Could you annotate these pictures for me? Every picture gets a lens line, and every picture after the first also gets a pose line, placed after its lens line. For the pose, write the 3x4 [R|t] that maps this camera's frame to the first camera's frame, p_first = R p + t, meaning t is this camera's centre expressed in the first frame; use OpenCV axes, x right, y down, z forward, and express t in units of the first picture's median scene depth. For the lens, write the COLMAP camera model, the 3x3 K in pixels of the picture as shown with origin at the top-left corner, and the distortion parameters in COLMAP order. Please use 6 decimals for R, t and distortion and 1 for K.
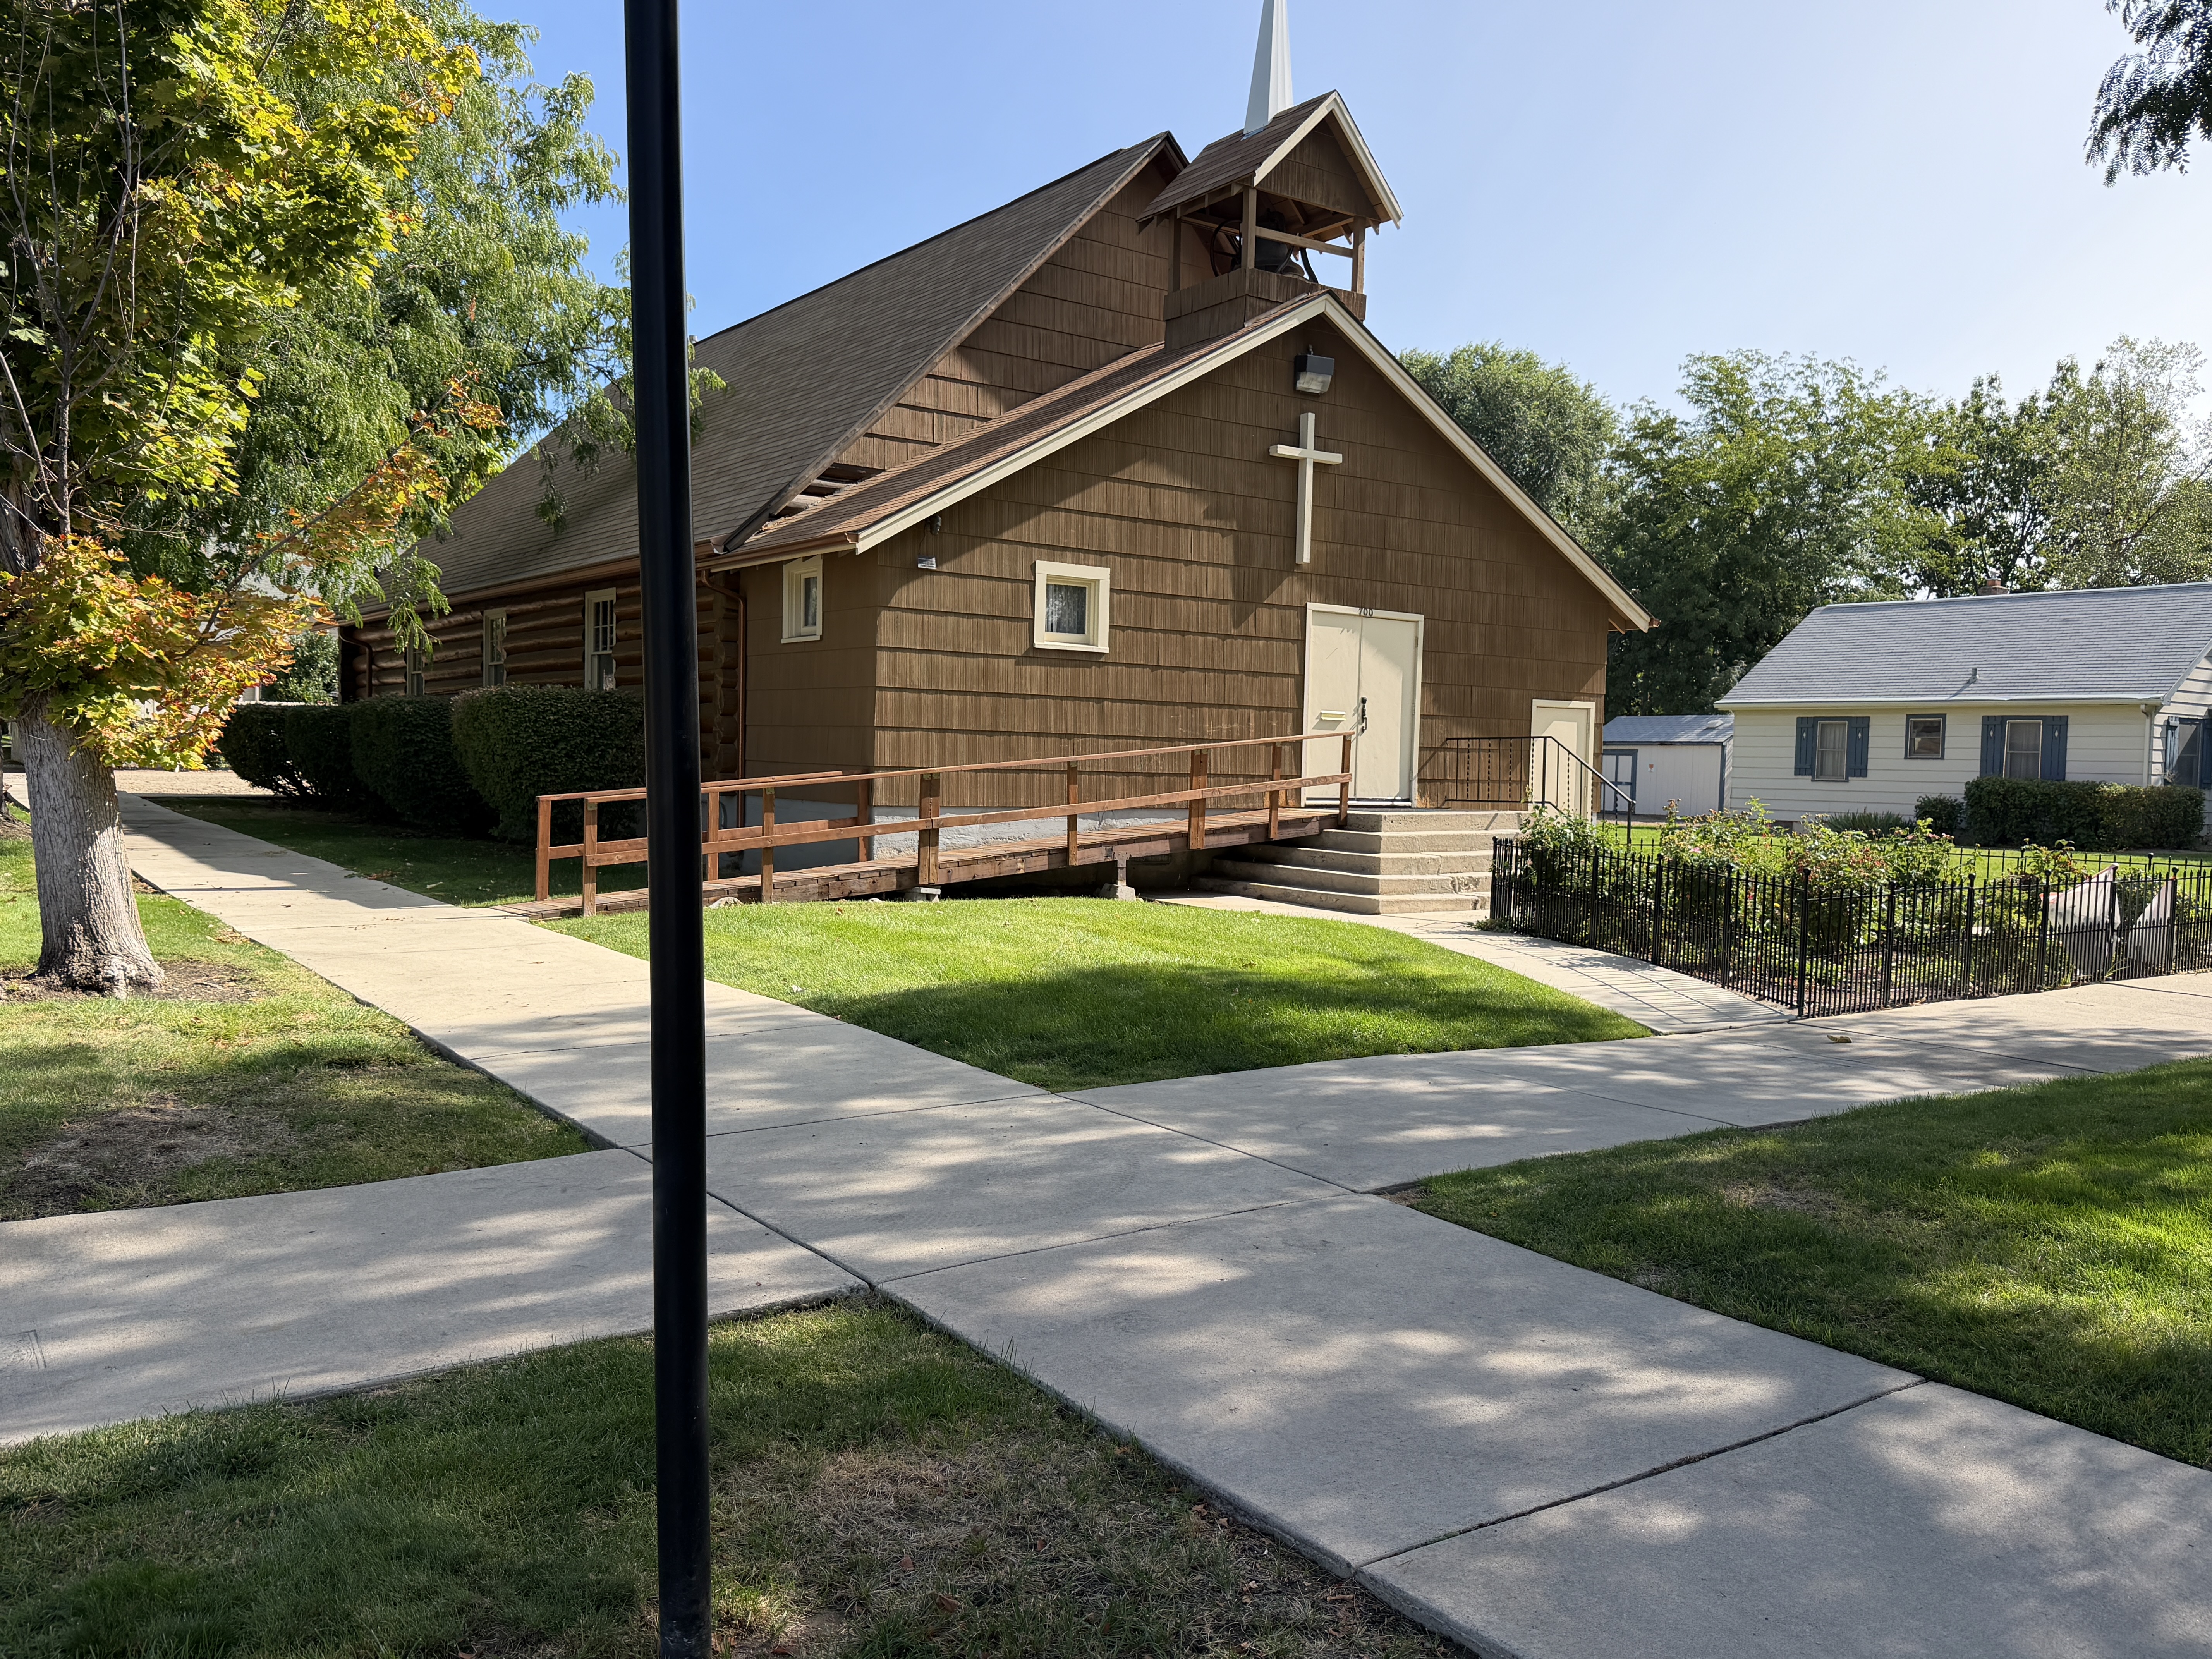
lens RADIAL K [[1761.0, 0, 1103.7], [0, 1761.0, 843.3], [0, 0, 1]] dist [0.078117, -0.108917]
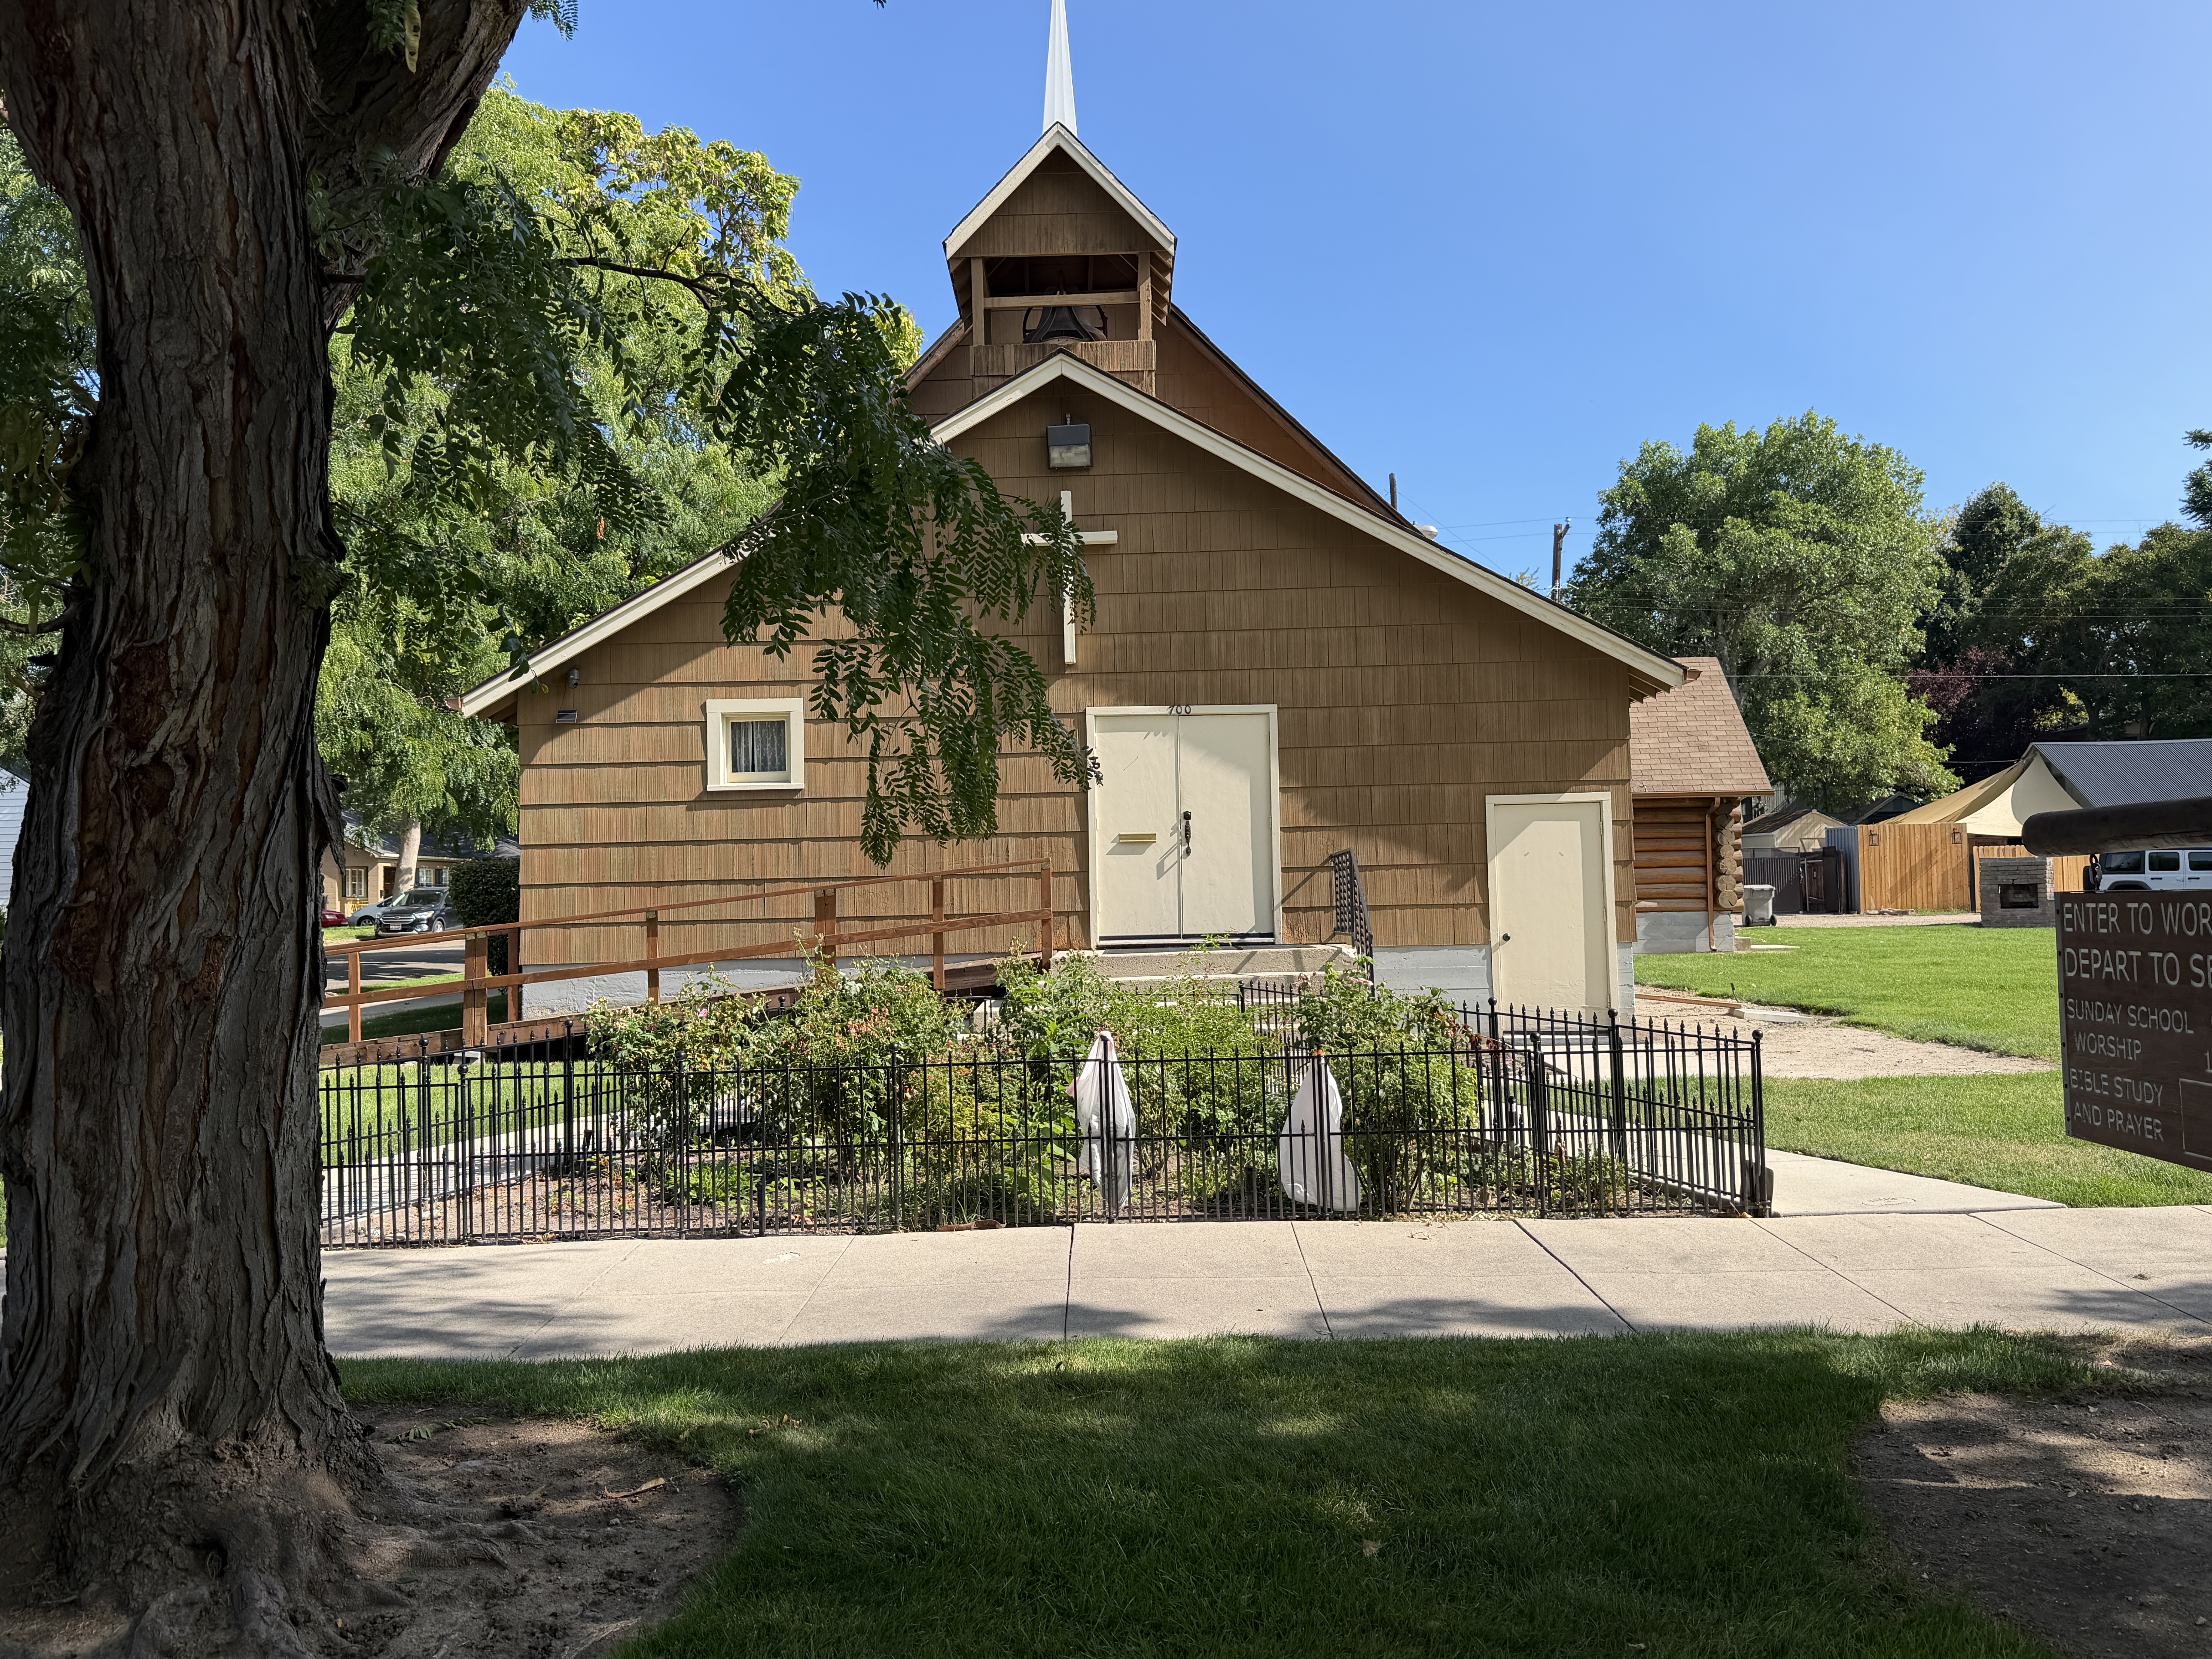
lens RADIAL K [[1761.0, 0, 1108.7], [0, 1761.0, 821.6], [0, 0, 1]] dist [0.078117, -0.108917]
pose [[0.803620, -0.068149, -0.591228, 0.633650], [0.015982, 0.995535, -0.093029, -0.002938], [0.594928, 0.065311, 0.801121, 0.339503]]
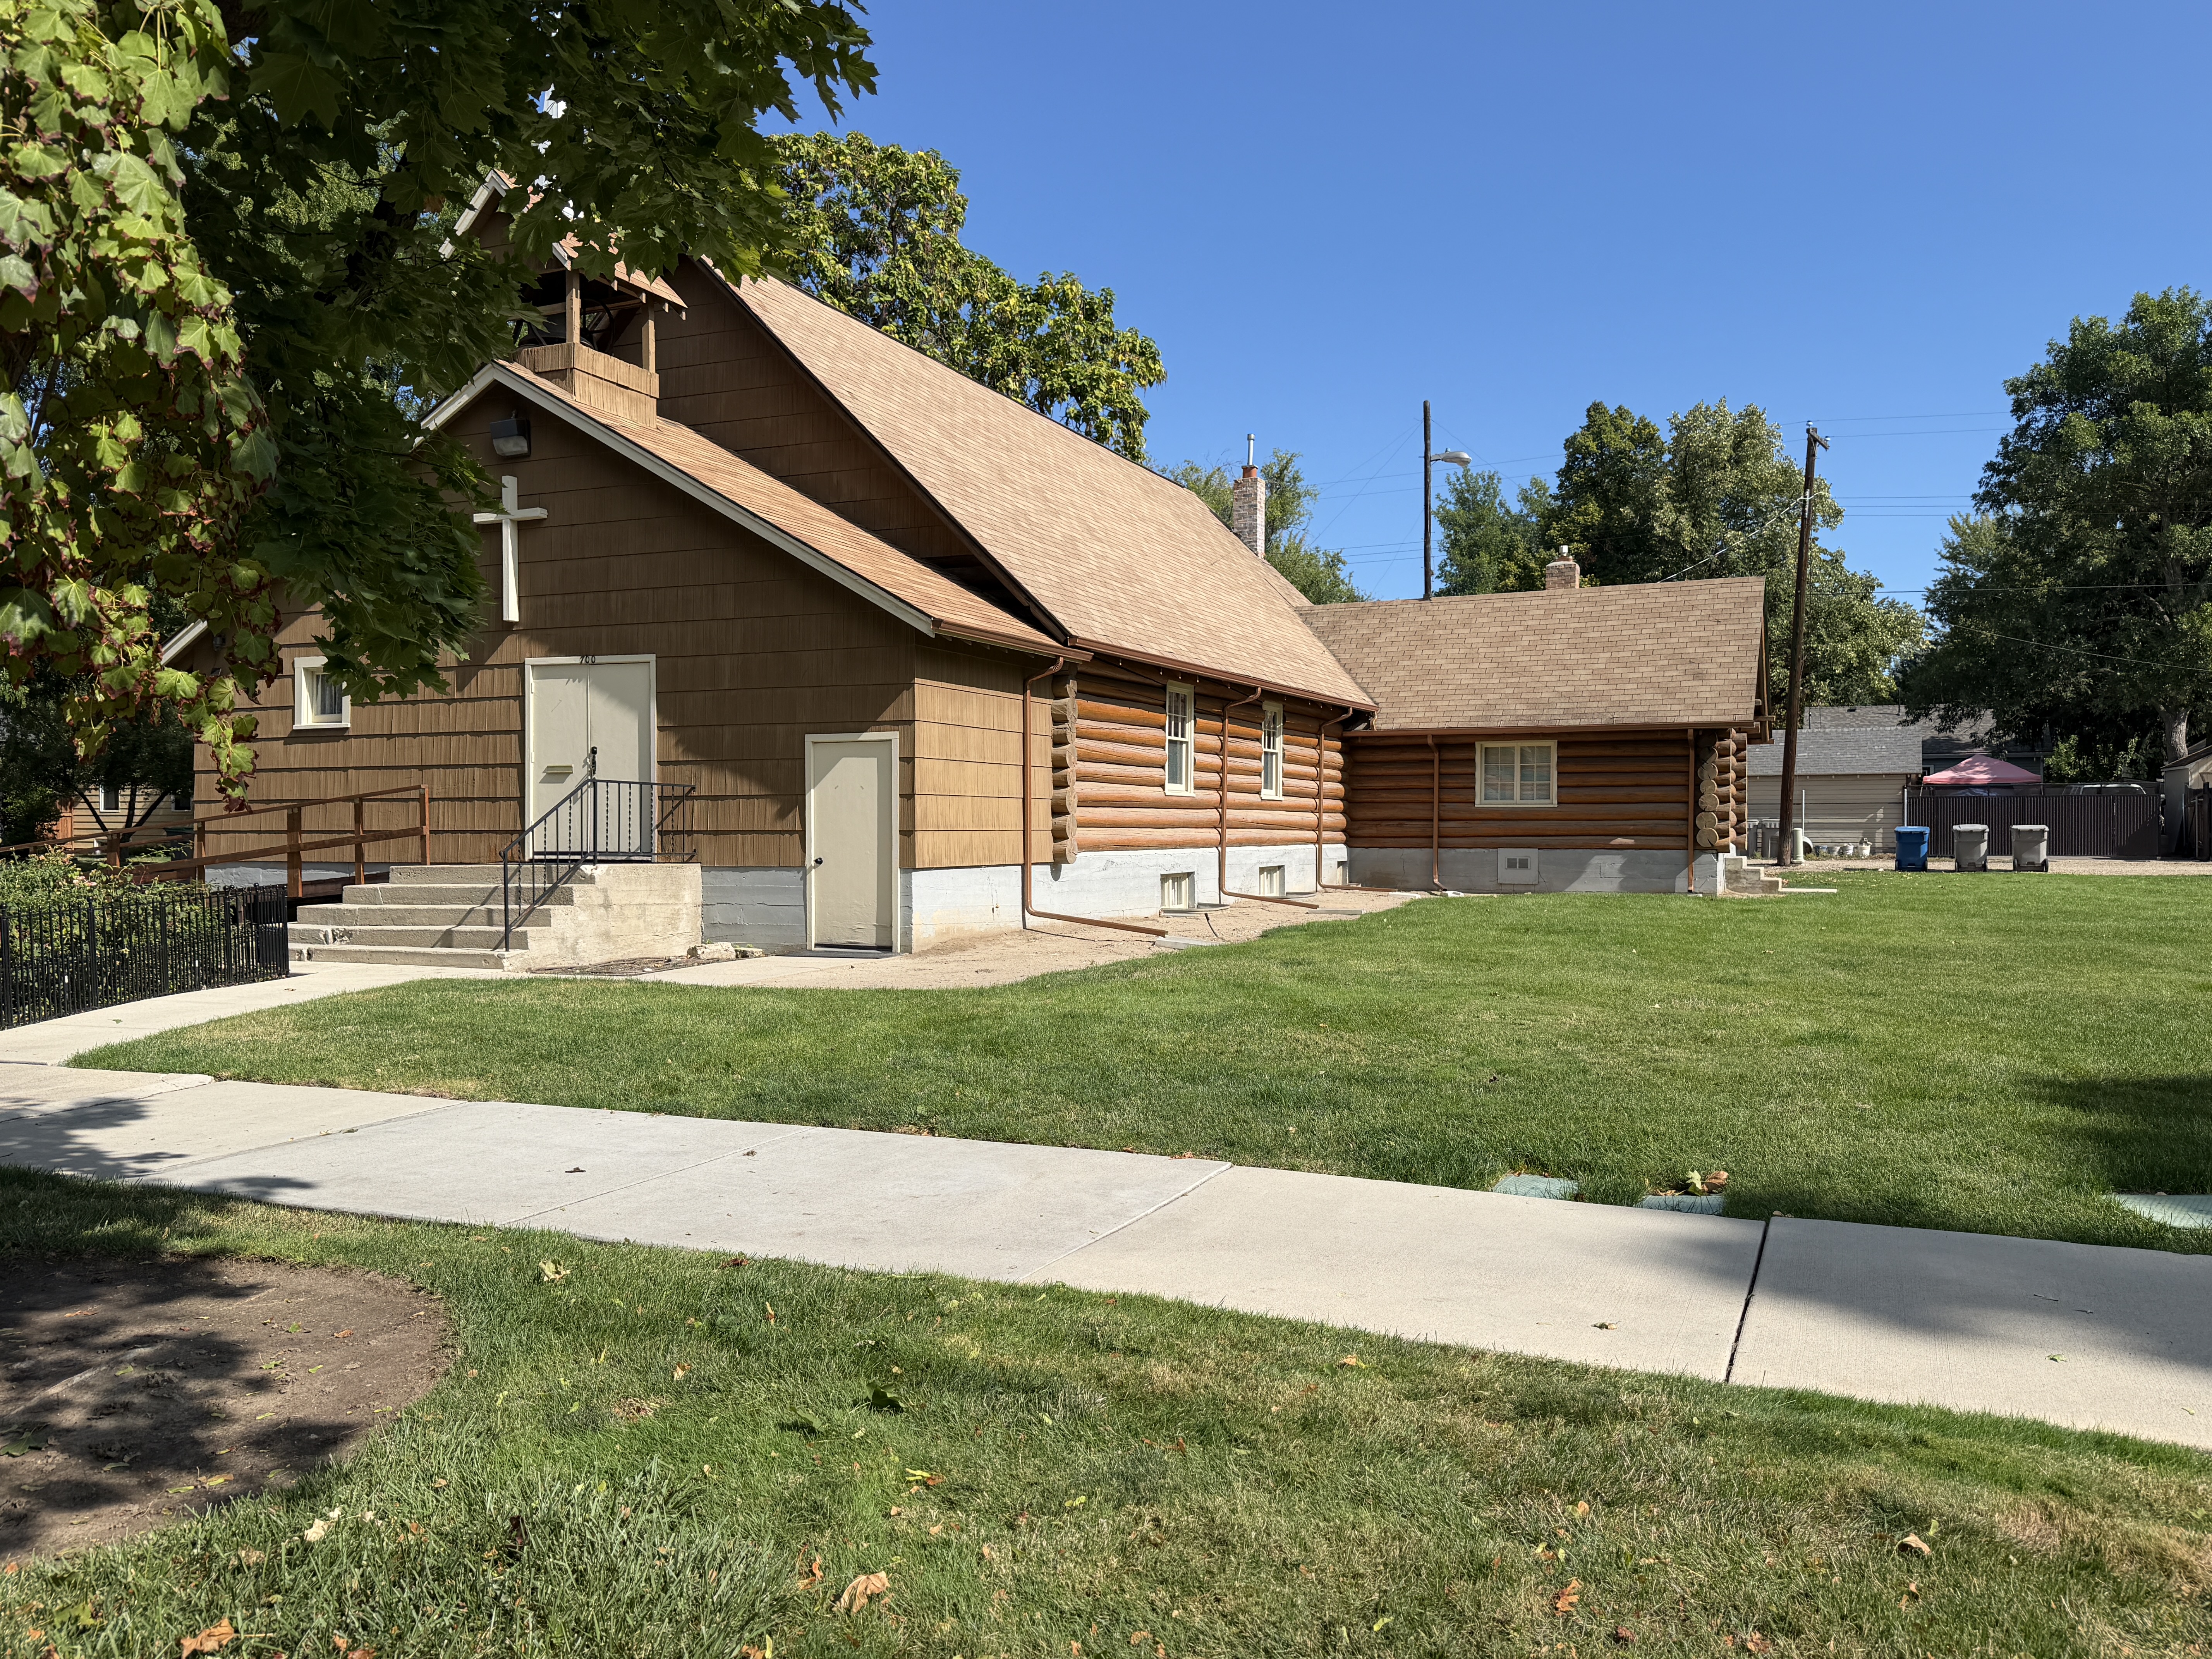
lens RADIAL K [[1731.0, 0, 1123.6], [0, 1731.0, 832.1], [0, 0, 1]] dist [0.019676, -0.009880]
pose [[0.523726, -0.023578, -0.851560, 1.157298], [-0.023544, 0.998834, -0.042136, -0.004202], [0.851561, 0.042117, 0.522561, 0.794039]]
